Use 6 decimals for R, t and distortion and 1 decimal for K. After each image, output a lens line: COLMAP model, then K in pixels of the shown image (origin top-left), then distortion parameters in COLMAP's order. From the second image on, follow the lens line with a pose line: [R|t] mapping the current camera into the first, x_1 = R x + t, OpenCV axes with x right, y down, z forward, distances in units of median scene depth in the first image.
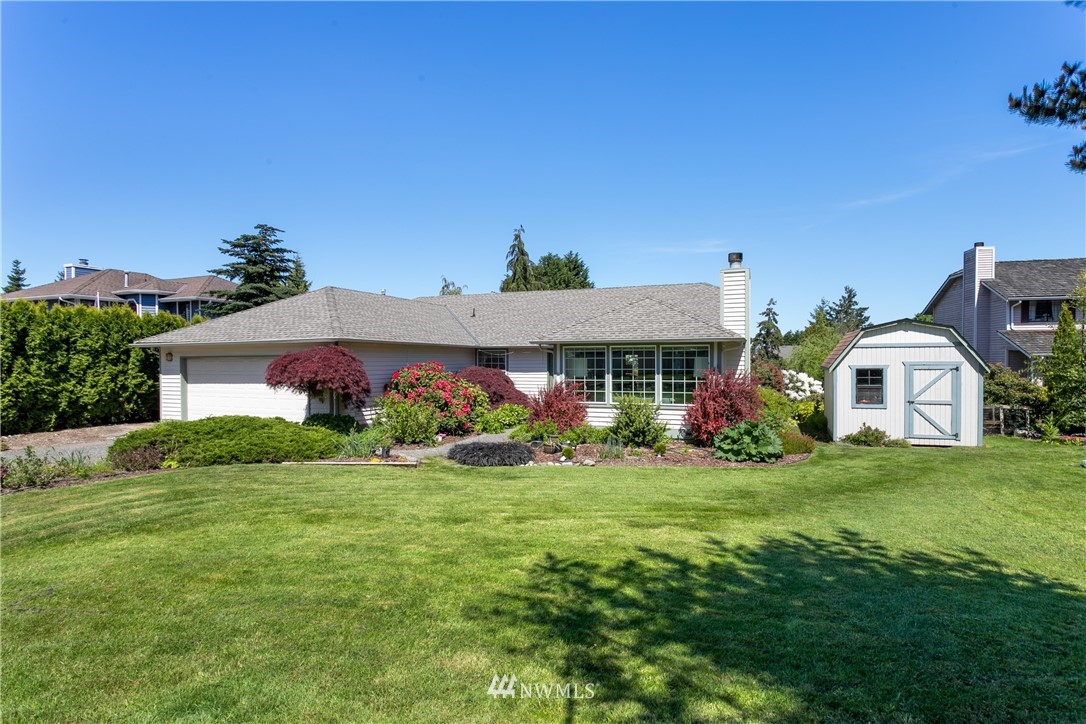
lens RADIAL K [[523.6, 0, 539.5], [0, 523.6, 371.6], [0, 0, 1]] dist [-0.000229, 0.000363]
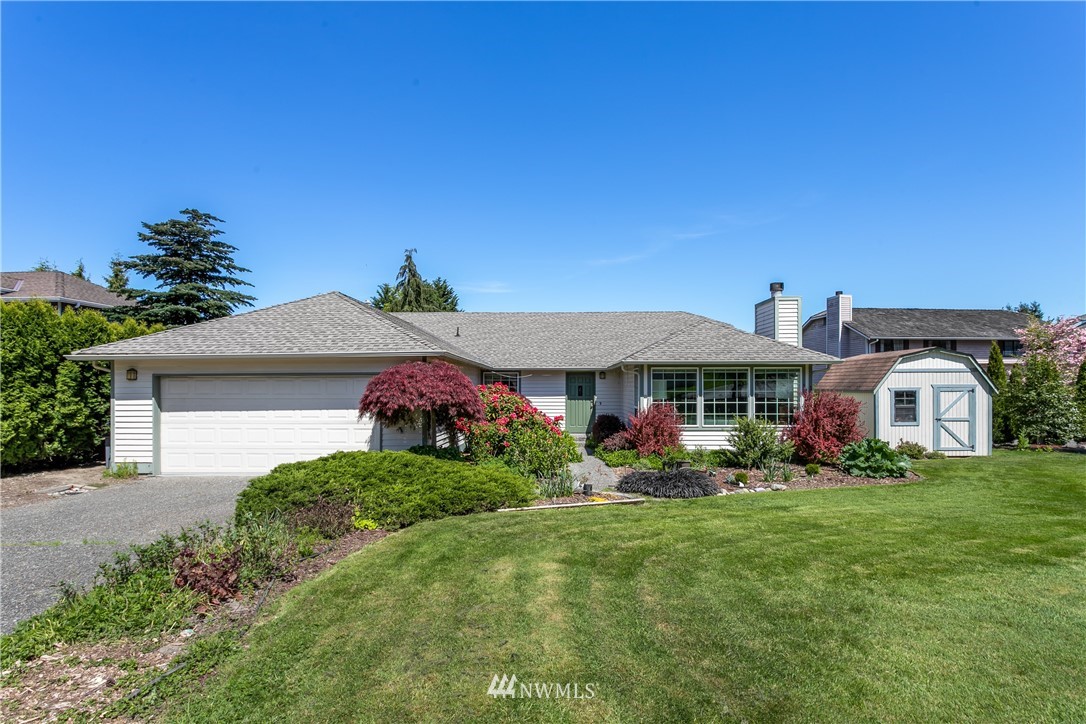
lens RADIAL K [[510.4, 0, 543.0], [0, 510.4, 390.9], [0, 0, 1]] dist [0.004261, 0.000657]
pose [[0.949501, 0.000845, 0.313761, -0.398155], [0.004457, 0.999859, -0.016180, 0.007924], [-0.313731, 0.016761, 0.949364, 0.165921]]
